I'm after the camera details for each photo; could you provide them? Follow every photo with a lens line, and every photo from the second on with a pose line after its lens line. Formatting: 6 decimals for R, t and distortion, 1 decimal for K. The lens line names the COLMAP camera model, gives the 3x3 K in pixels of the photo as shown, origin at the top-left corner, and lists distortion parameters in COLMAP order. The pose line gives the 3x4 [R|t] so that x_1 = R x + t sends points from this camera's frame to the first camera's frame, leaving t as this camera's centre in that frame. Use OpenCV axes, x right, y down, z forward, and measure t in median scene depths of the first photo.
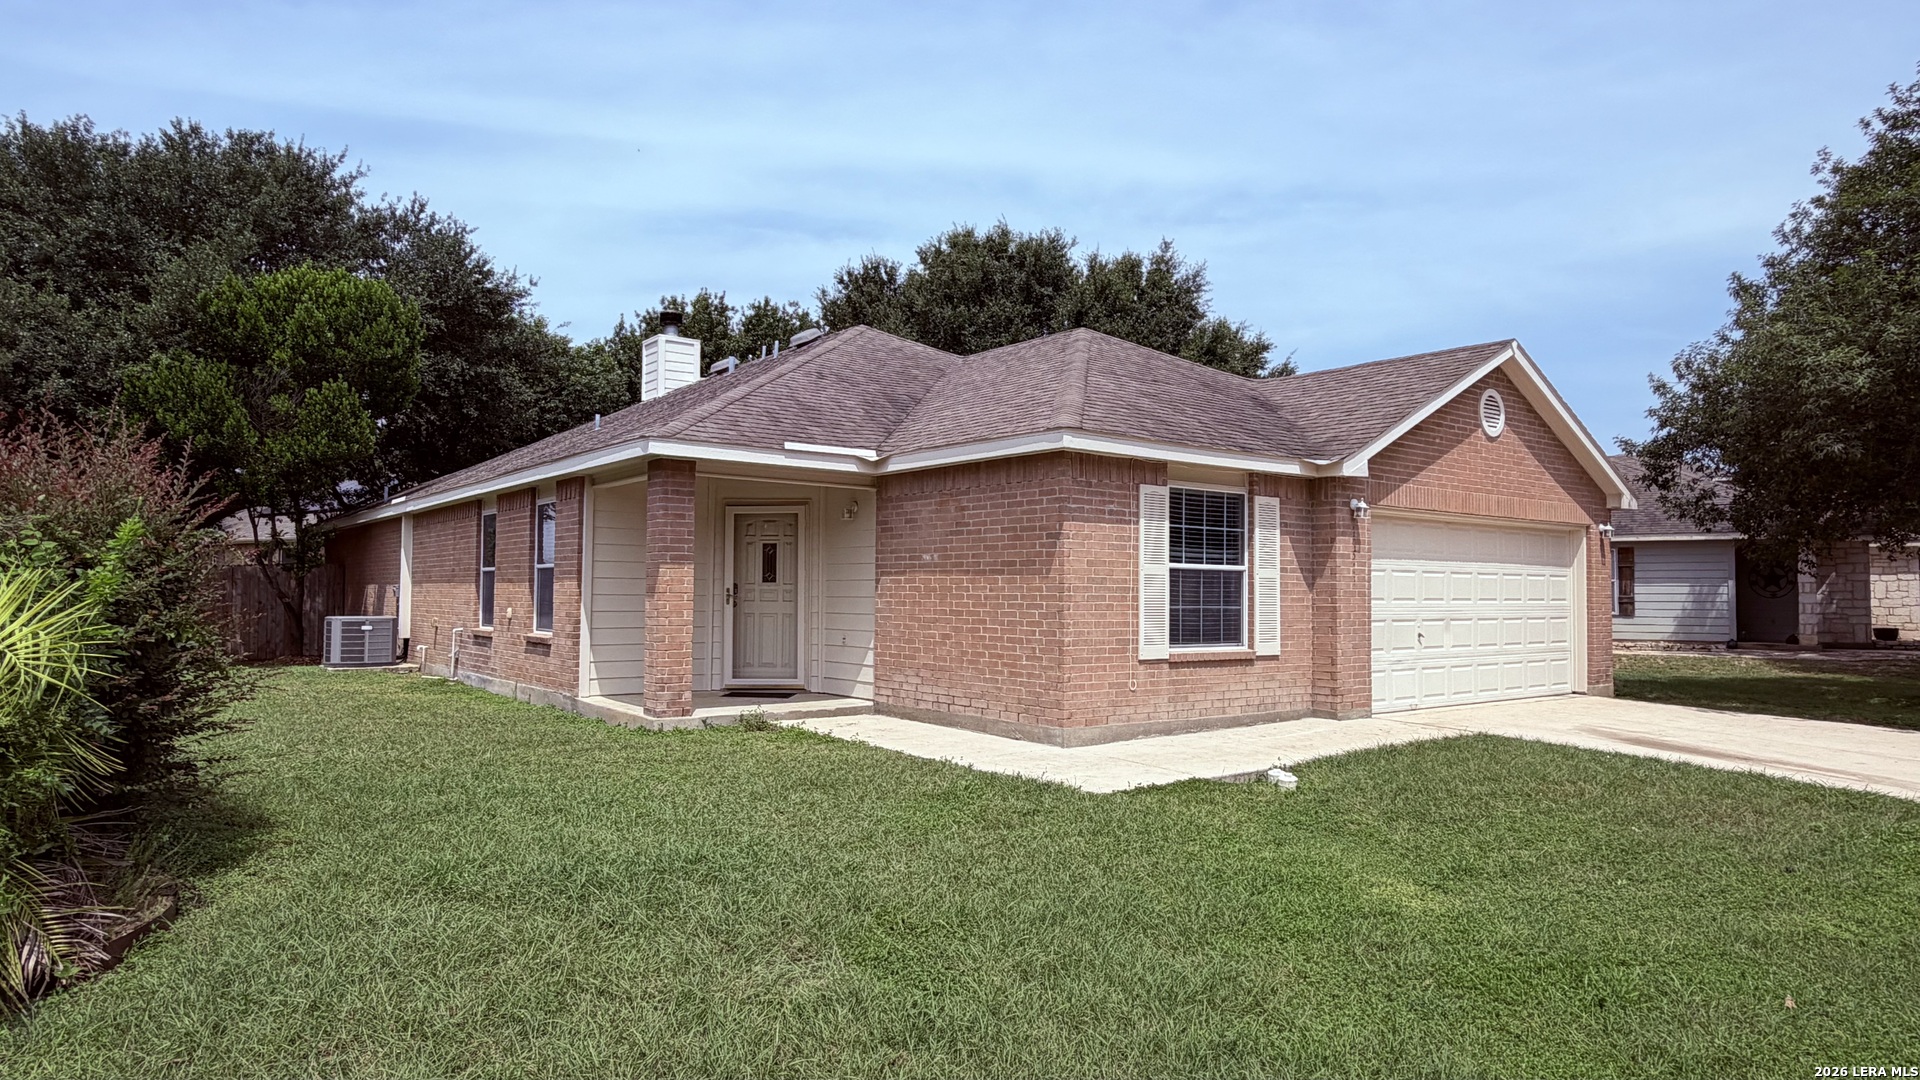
lens RADIAL K [[1088.0, 0, 960.0], [0, 1088.0, 540.0], [0, 0, 1]] dist [0.002497, 0.000179]
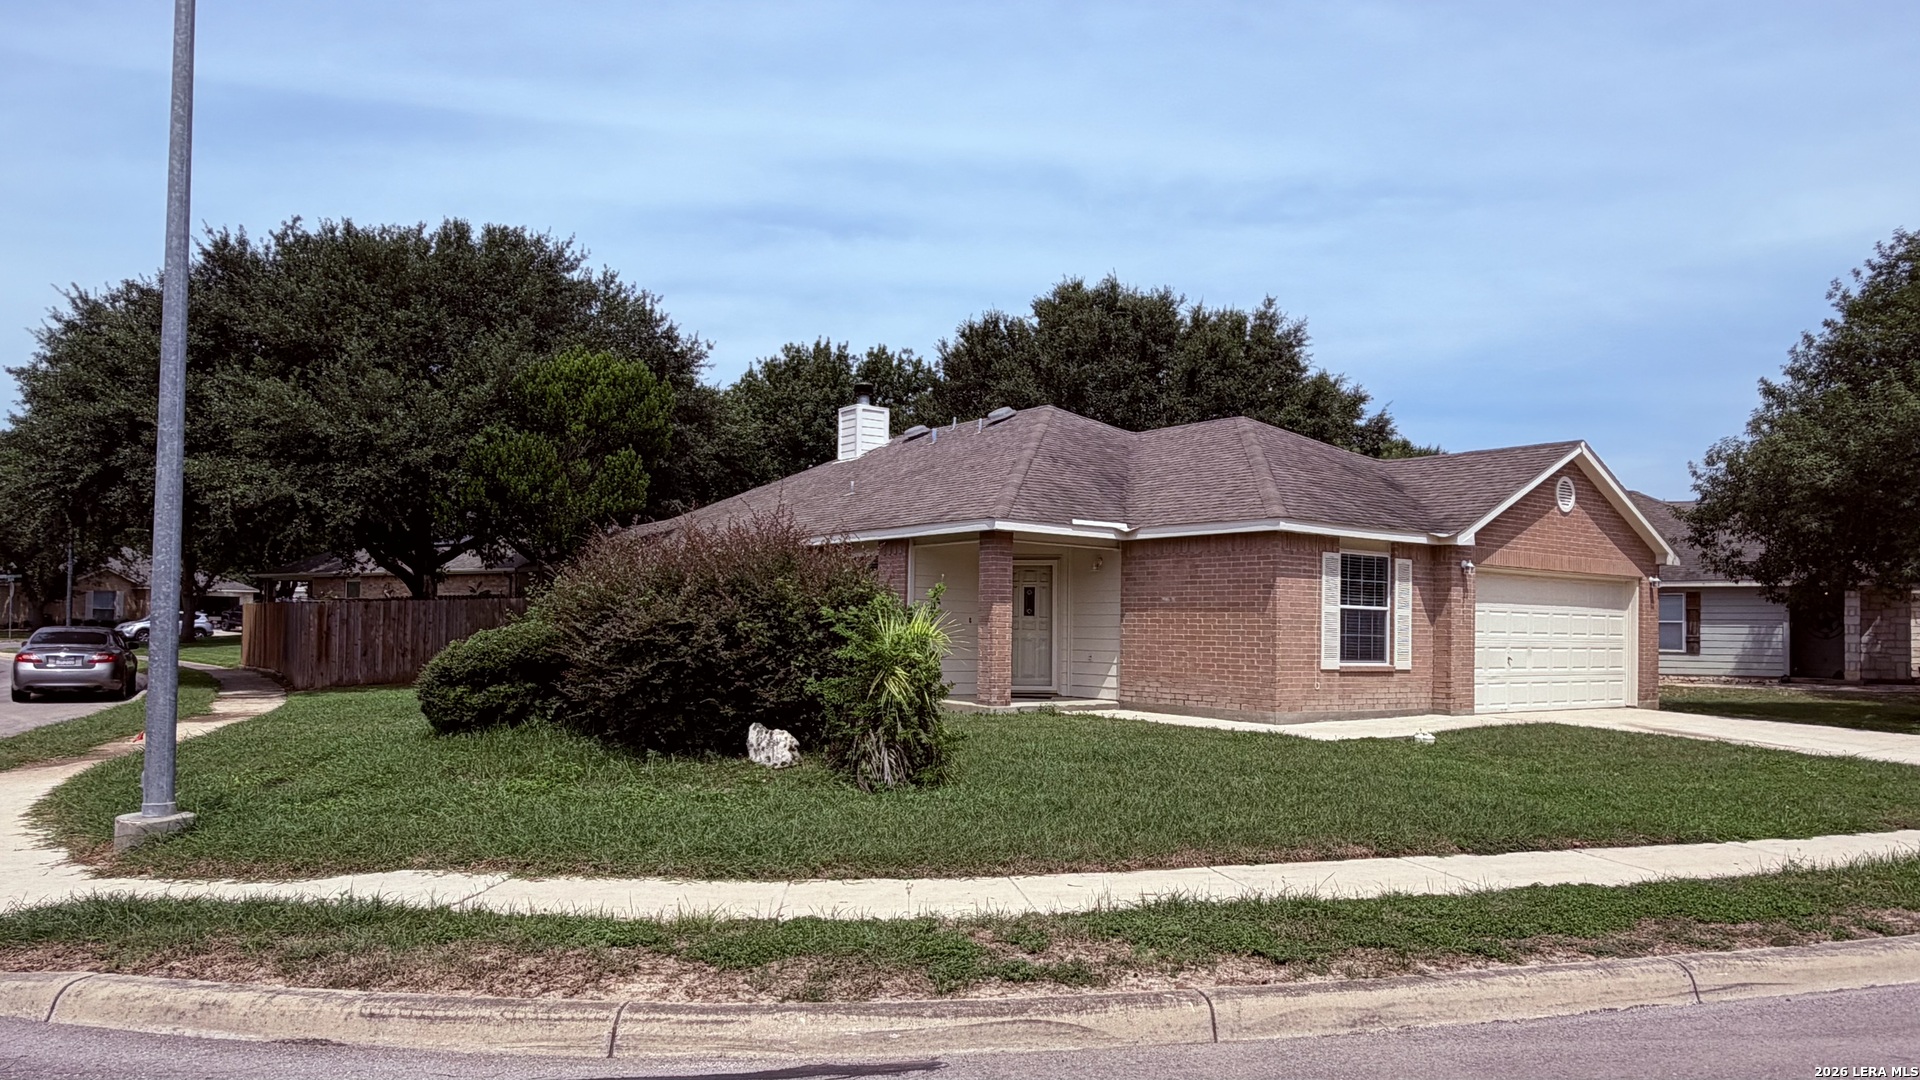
lens RADIAL K [[1183.2, 0, 981.0], [0, 1183.2, 590.2], [0, 0, 1]] dist [-0.001296, -0.001193]
pose [[0.999822, 0.008714, -0.016761, -0.171018], [-0.008474, 0.999861, 0.014376, -0.011316], [0.016883, -0.014231, 0.999756, -0.390963]]
